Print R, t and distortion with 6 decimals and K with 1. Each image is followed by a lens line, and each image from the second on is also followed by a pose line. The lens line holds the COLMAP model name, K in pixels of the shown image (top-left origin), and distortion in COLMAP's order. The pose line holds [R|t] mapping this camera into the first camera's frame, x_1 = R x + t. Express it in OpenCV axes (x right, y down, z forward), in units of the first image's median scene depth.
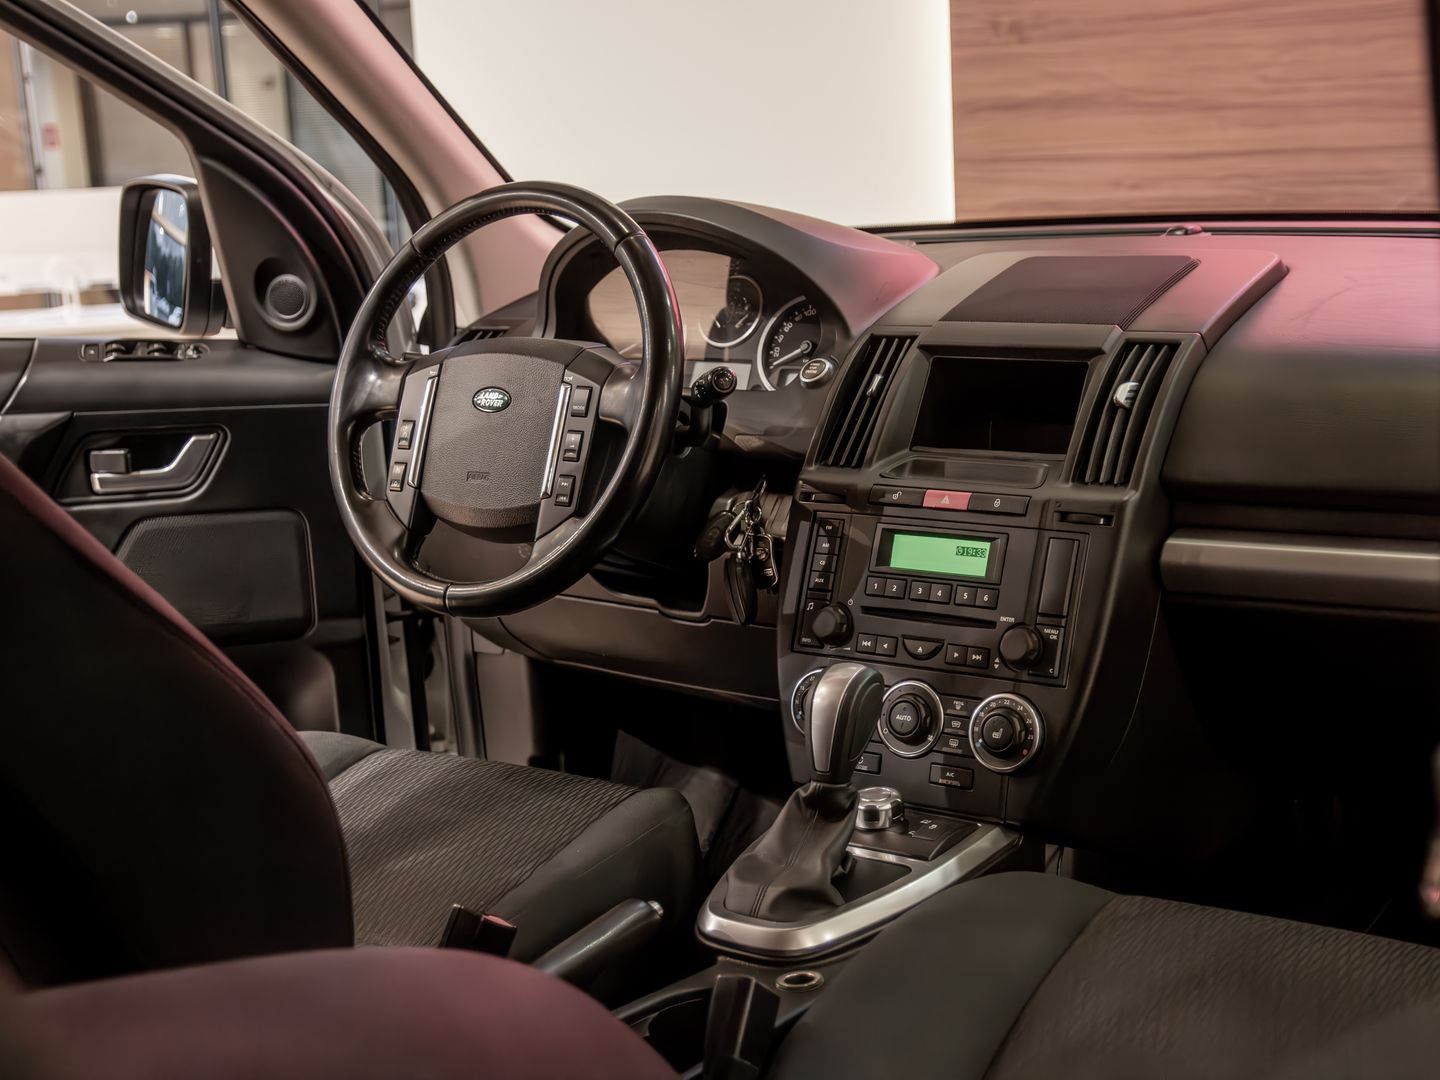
lens RADIAL K [[2161.4, 0, 720.0], [0, 2161.4, 540.0], [0, 0, 1]] dist [0.006876, 0.014377]
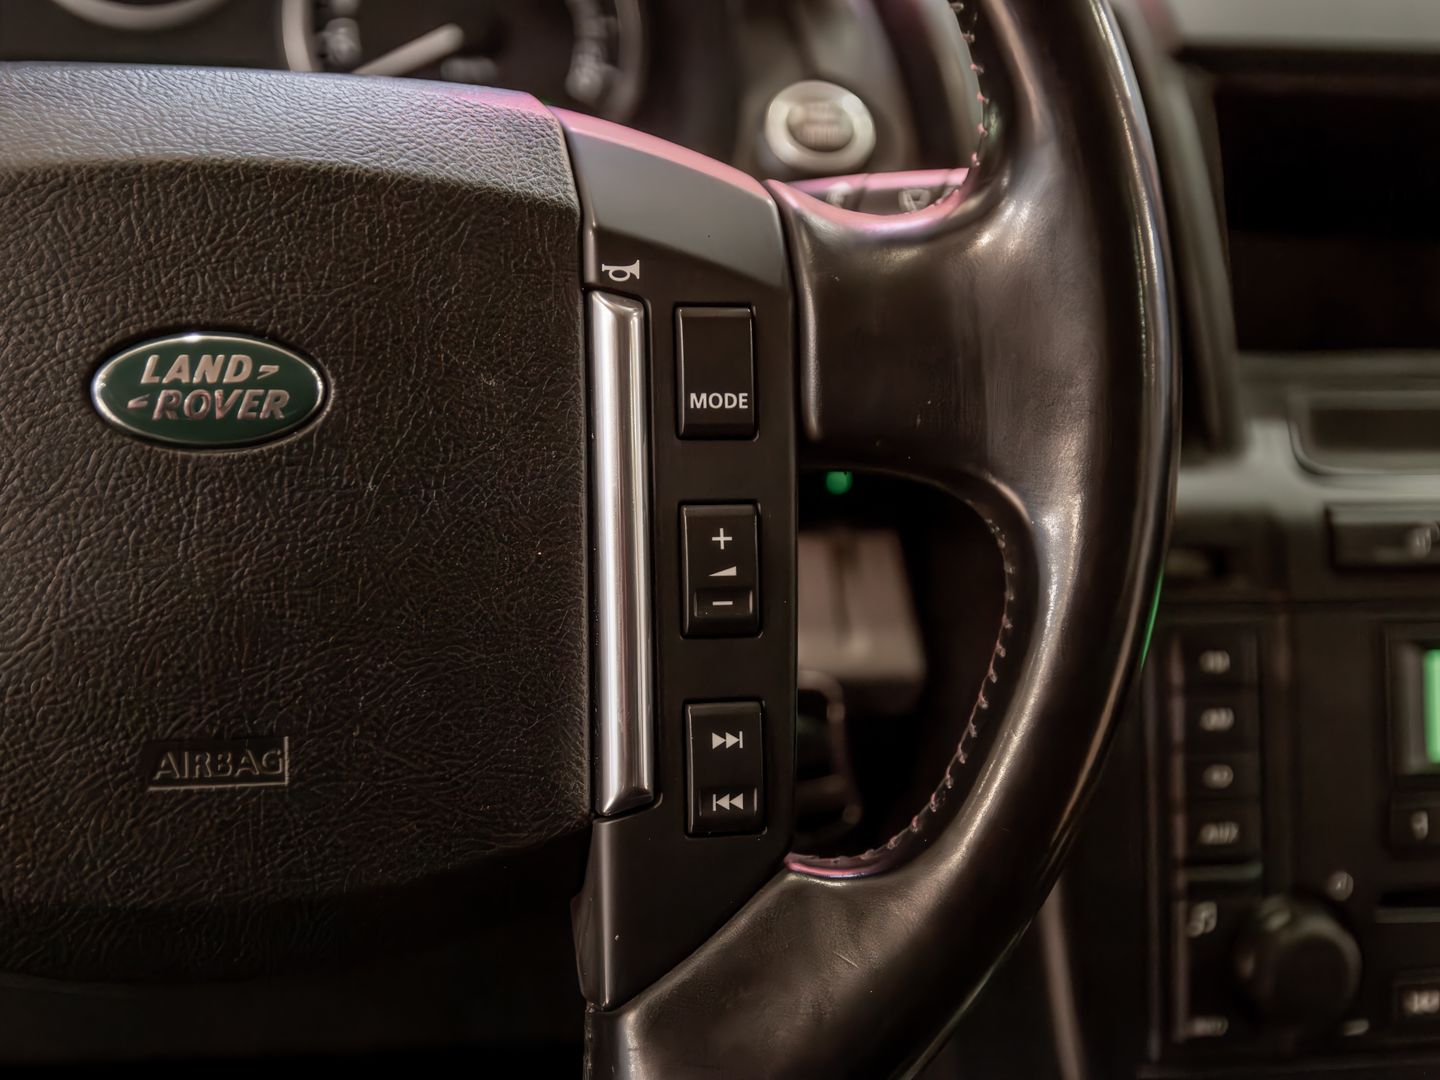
lens RADIAL K [[2474.2, 0, 720.0], [0, 2474.2, 540.0], [0, 0, 1]] dist [-0.029781, -0.098831]
pose [[0.638891, -0.179757, 0.748001, -0.269905], [0.047207, 0.979646, 0.195104, -0.099736], [-0.767848, -0.089340, 0.634372, 0.845785]]
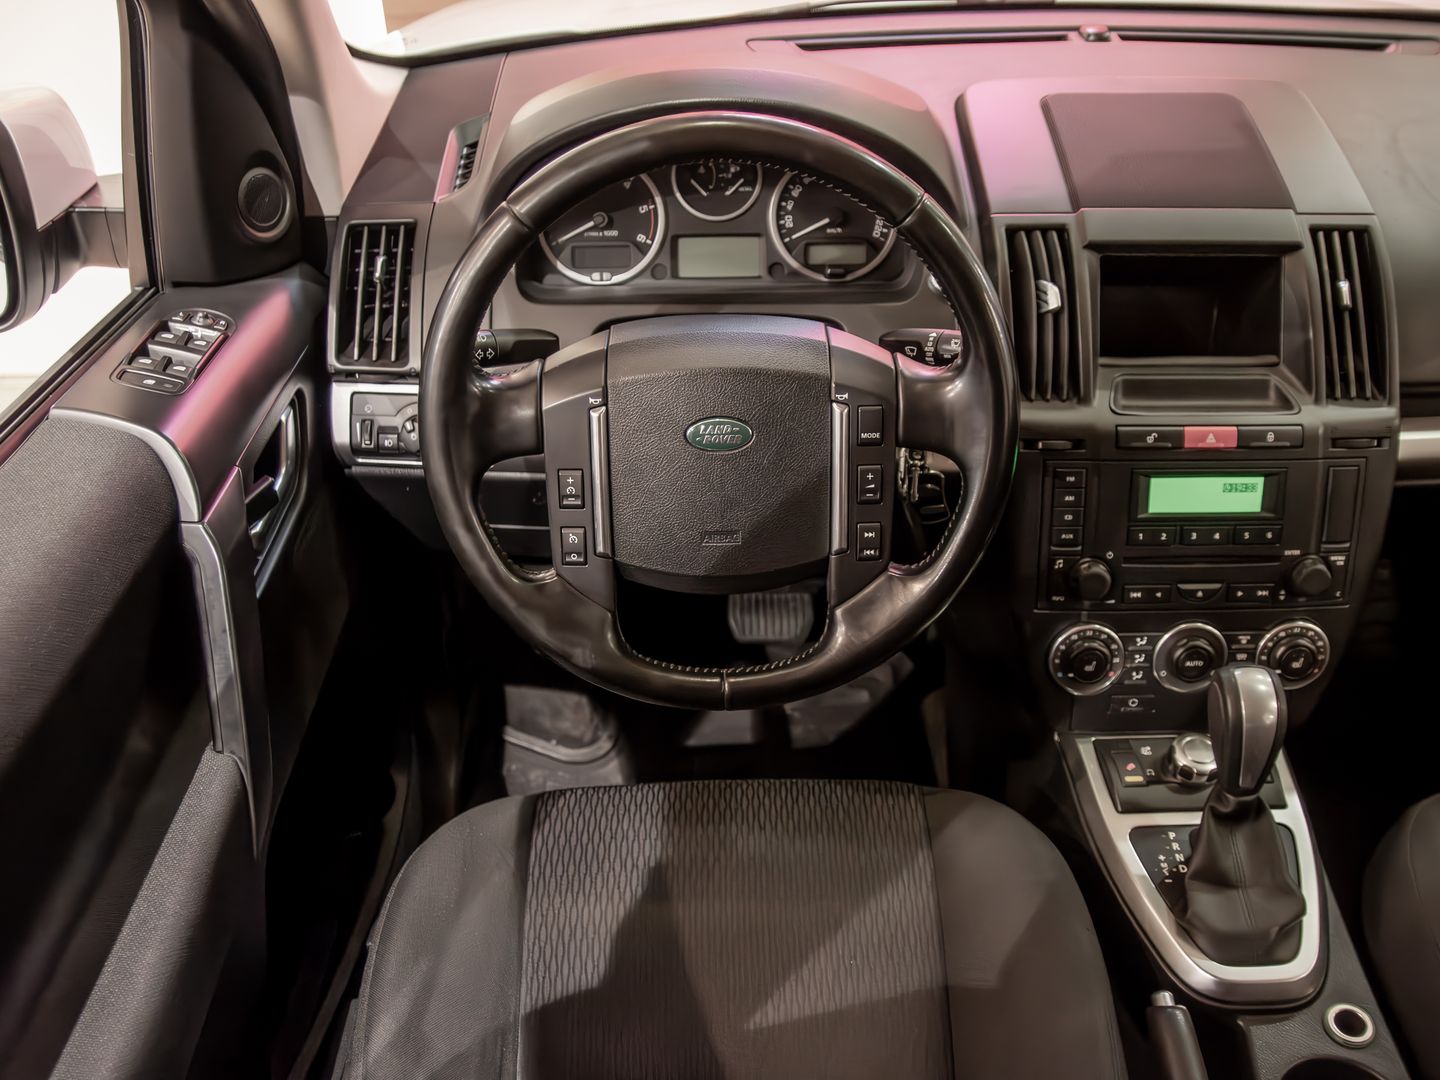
lens RADIAL K [[1254.0, 0, 720.0], [0, 1254.0, 540.0], [0, 0, 1]] dist [-0.139469, 0.146563]
pose [[0.803990, -0.322024, 0.499900, -0.346696], [0.089572, 0.896665, 0.433553, -0.228172], [-0.587858, -0.303795, 0.749754, 0.700983]]
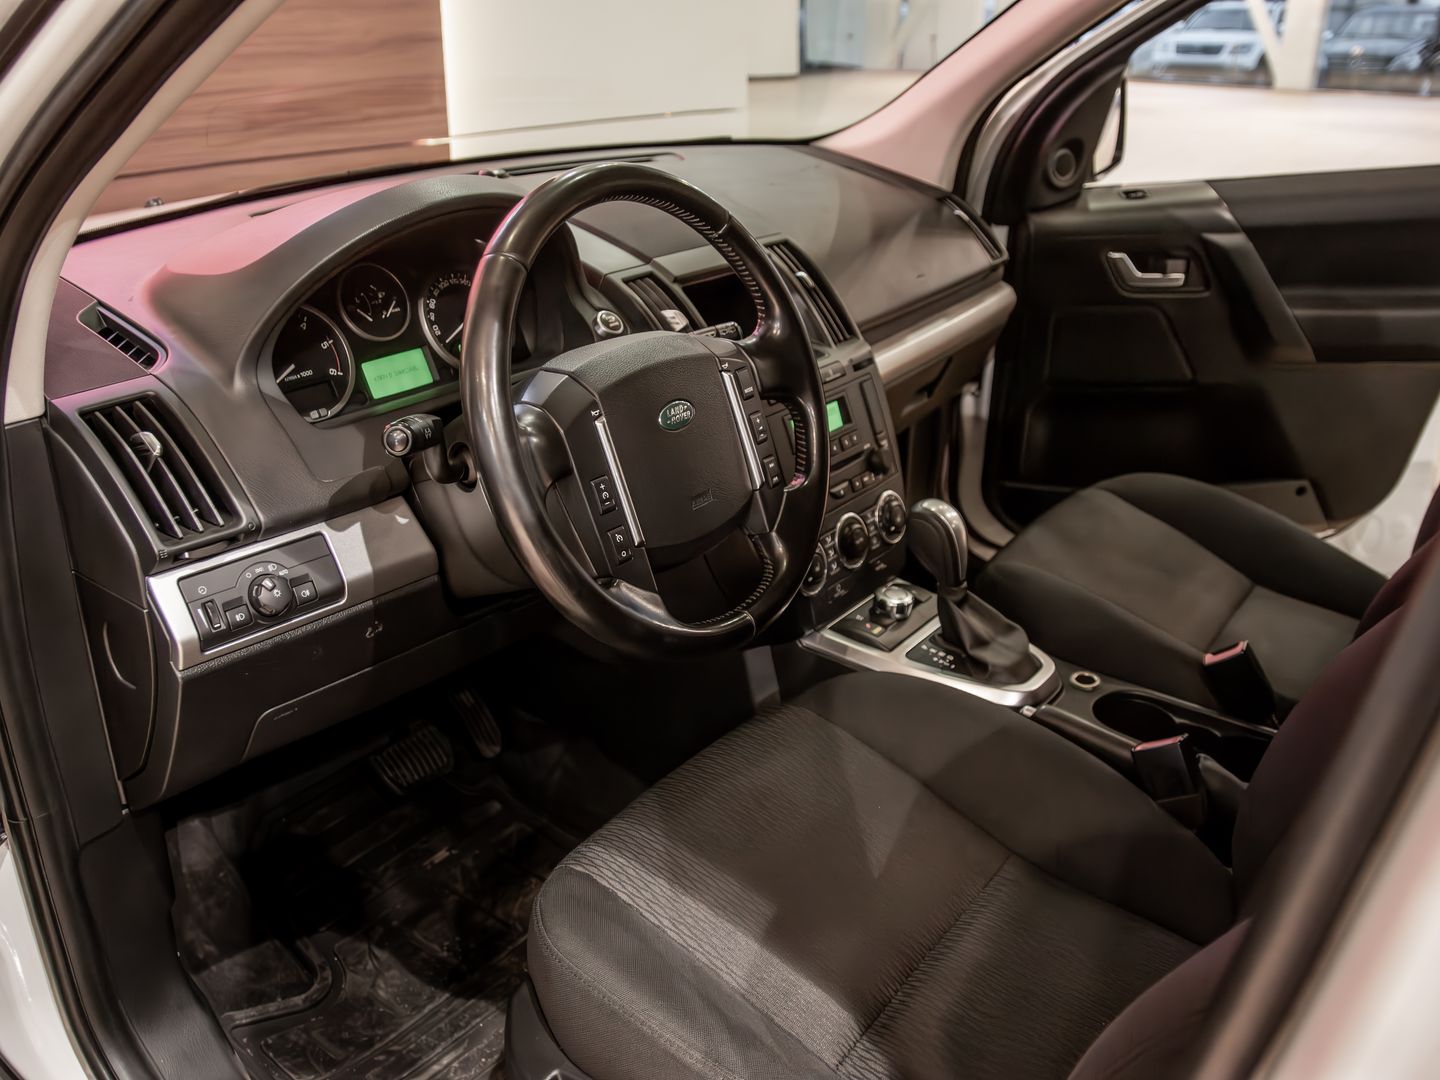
lens RADIAL K [[1254.0, 0, 720.0], [0, 1254.0, 540.0], [0, 0, 1]] dist [-0.139469, 0.146563]
pose [[0.010040, -0.353284, 0.935462, -0.634495], [0.186550, 0.919747, 0.345346, -0.201146], [-0.982394, 0.171043, 0.075140, 0.999005]]
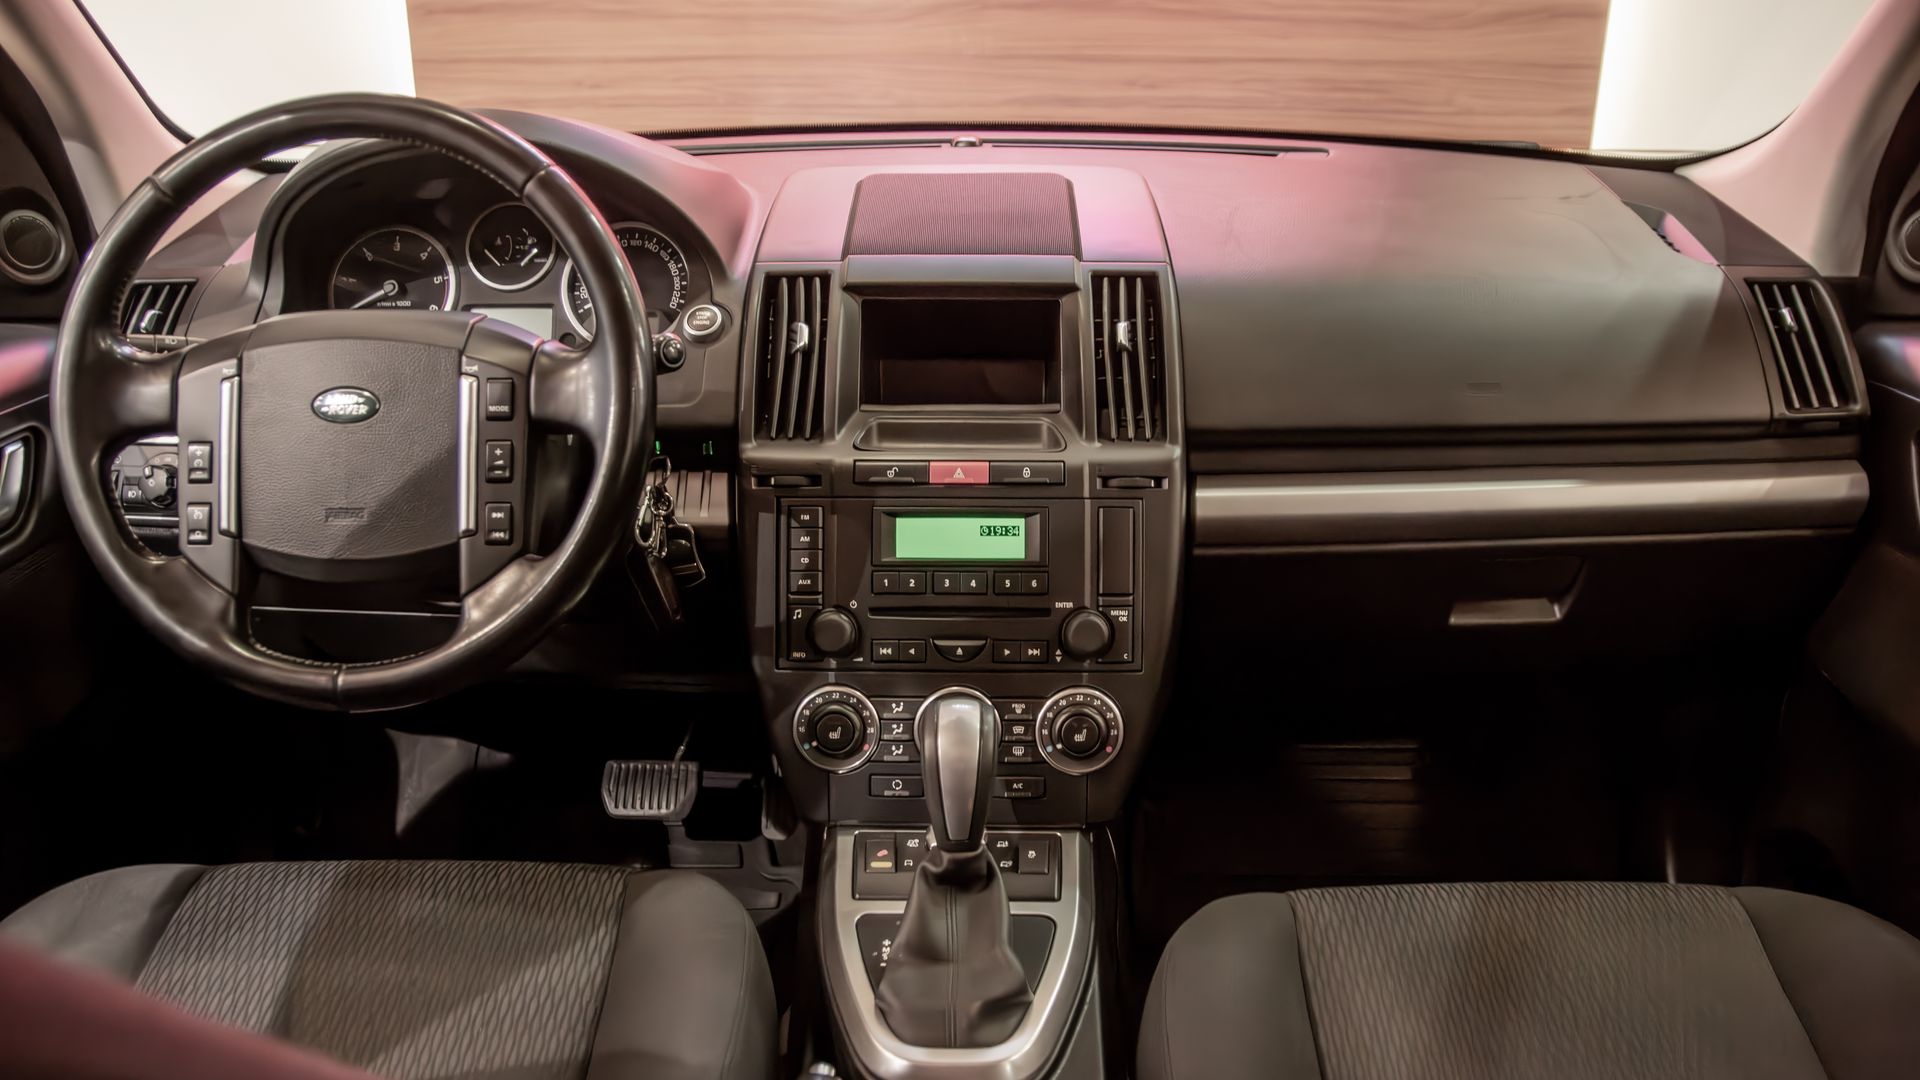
lens RADIAL K [[1496.4, 0, 960.0], [0, 1496.4, 540.0], [0, 0, 1]] dist [-0.095550, 0.006833]
pose [[0.817186, -0.157375, 0.554473, -0.227237], [0.076874, 0.983166, 0.165754, -0.090228], [-0.571224, -0.092827, 0.815528, 0.504808]]
